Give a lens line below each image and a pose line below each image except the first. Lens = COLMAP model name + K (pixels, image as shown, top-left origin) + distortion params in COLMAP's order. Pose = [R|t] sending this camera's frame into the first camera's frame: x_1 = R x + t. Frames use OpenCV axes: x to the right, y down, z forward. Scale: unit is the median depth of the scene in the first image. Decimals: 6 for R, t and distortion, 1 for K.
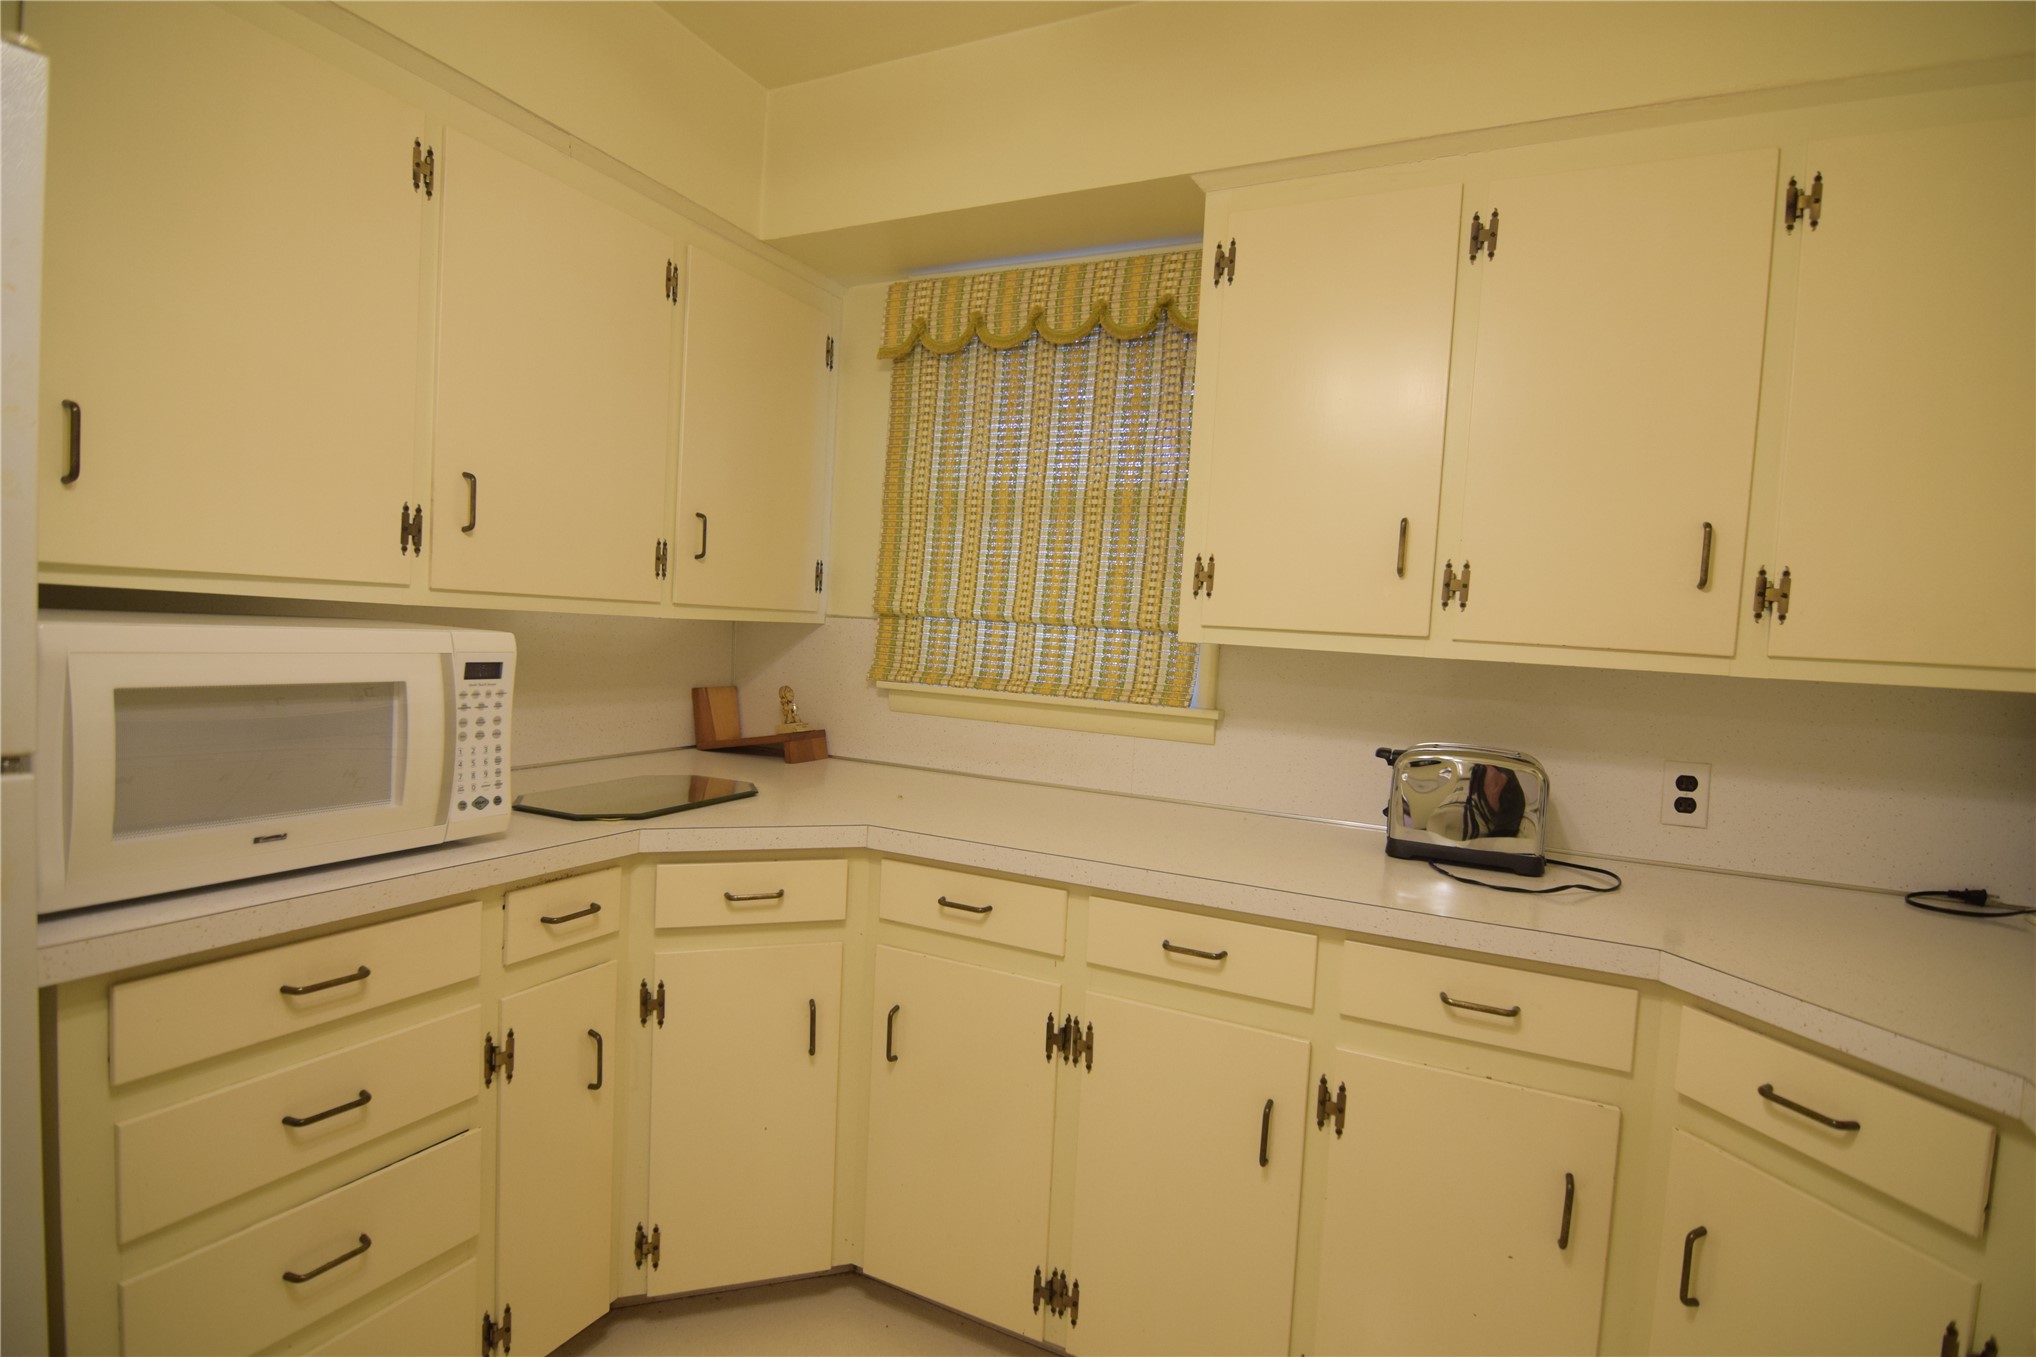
lens RADIAL K [[989.0, 0, 1020.1], [0, 989.0, 678.2], [0, 0, 1]] dist [-0.014518, -0.000337]
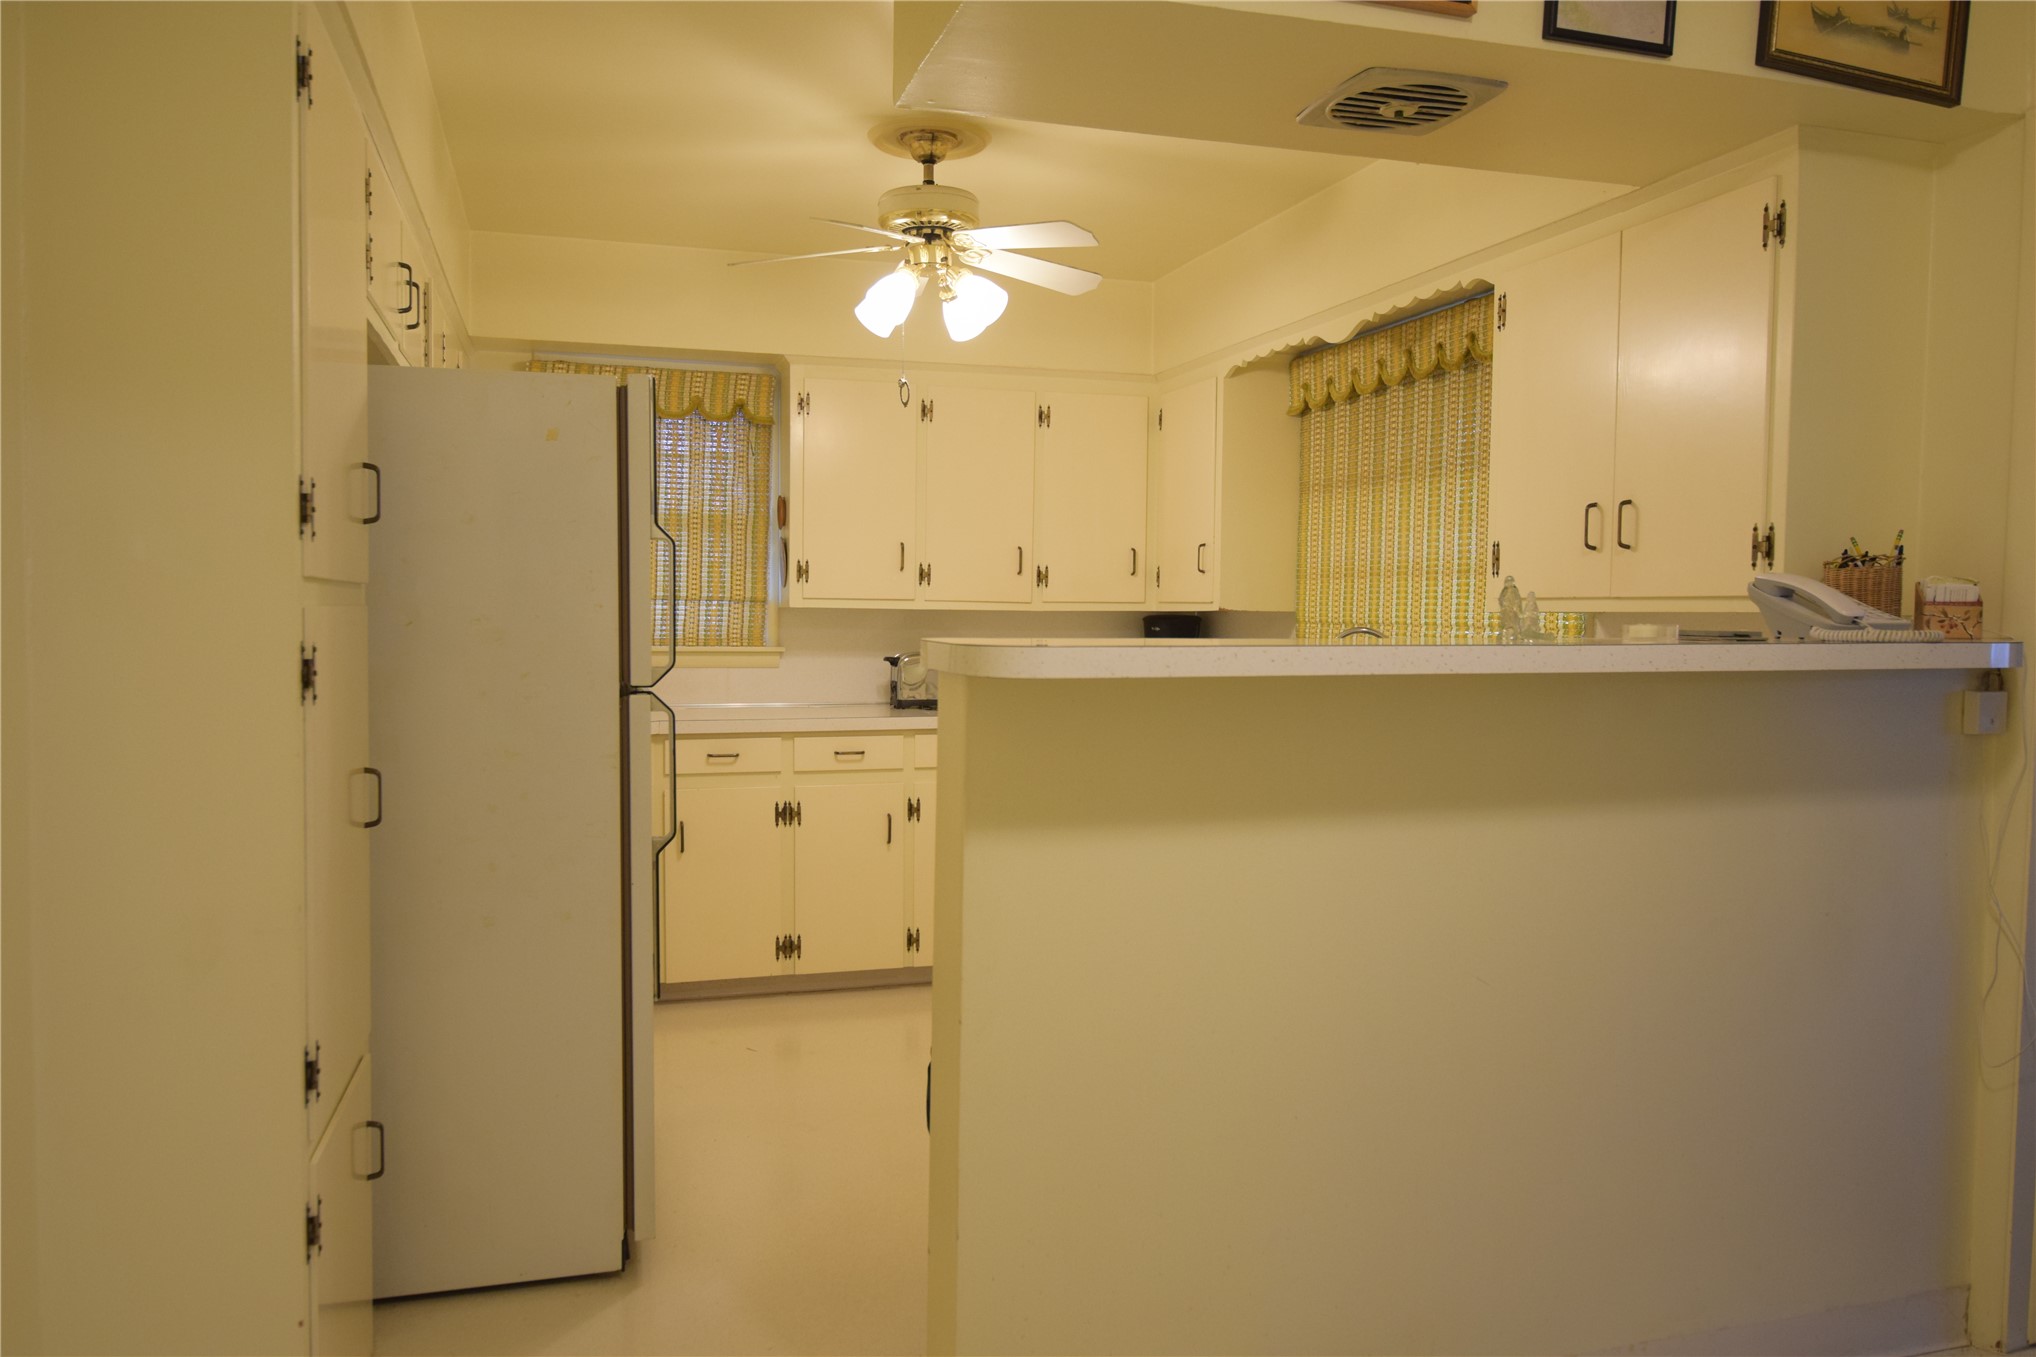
lens RADIAL K [[1537.5, 0, 1020.5], [0, 1537.5, 680.0], [0, 0, 1]] dist [0.028075, 0.001856]
pose [[0.738079, -0.081913, 0.669724, -1.251316], [0.063599, 0.996630, 0.051806, -0.020483], [-0.671711, 0.004357, 0.740801, -1.209217]]
